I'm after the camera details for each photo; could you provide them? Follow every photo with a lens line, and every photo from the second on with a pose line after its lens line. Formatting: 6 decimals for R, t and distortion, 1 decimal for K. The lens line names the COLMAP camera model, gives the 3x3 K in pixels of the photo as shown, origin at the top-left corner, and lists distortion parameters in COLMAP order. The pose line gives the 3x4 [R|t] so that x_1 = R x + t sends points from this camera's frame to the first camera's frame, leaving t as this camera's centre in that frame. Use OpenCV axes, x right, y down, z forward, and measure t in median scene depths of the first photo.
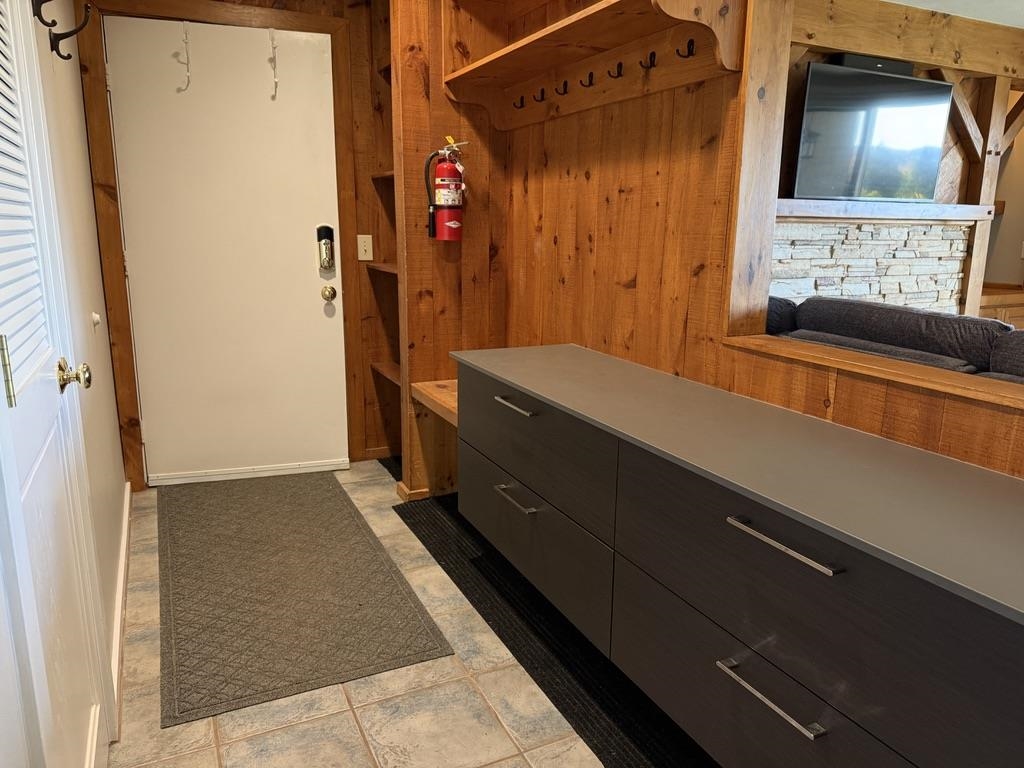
lens RADIAL K [[724.4, 0, 512.0], [0, 724.4, 384.0], [0, 0, 1]] dist [-0.004079, -0.001297]
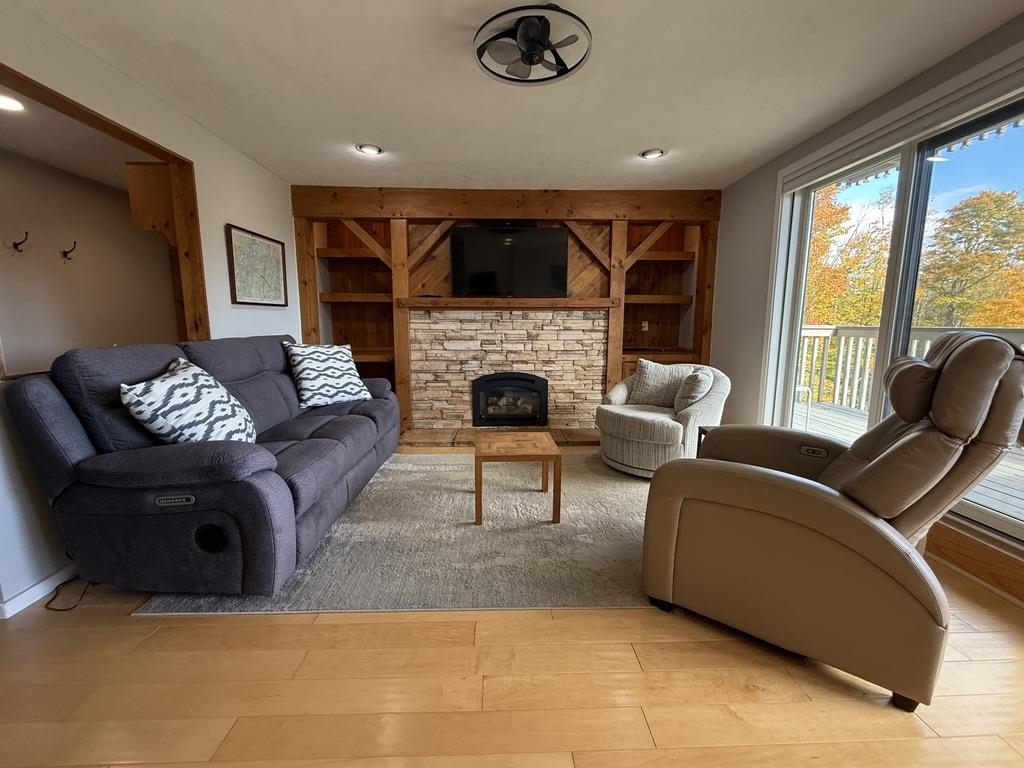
lens RADIAL K [[423.9, 0, 512.9], [0, 423.9, 384.6], [0, 0, 1]] dist [0.003102, -0.000834]
pose [[0.913681, 0.050117, -0.403331, 0.914355], [-0.079630, 0.995209, -0.056727, 0.018854], [0.398555, 0.083948, 0.913294, 0.064552]]
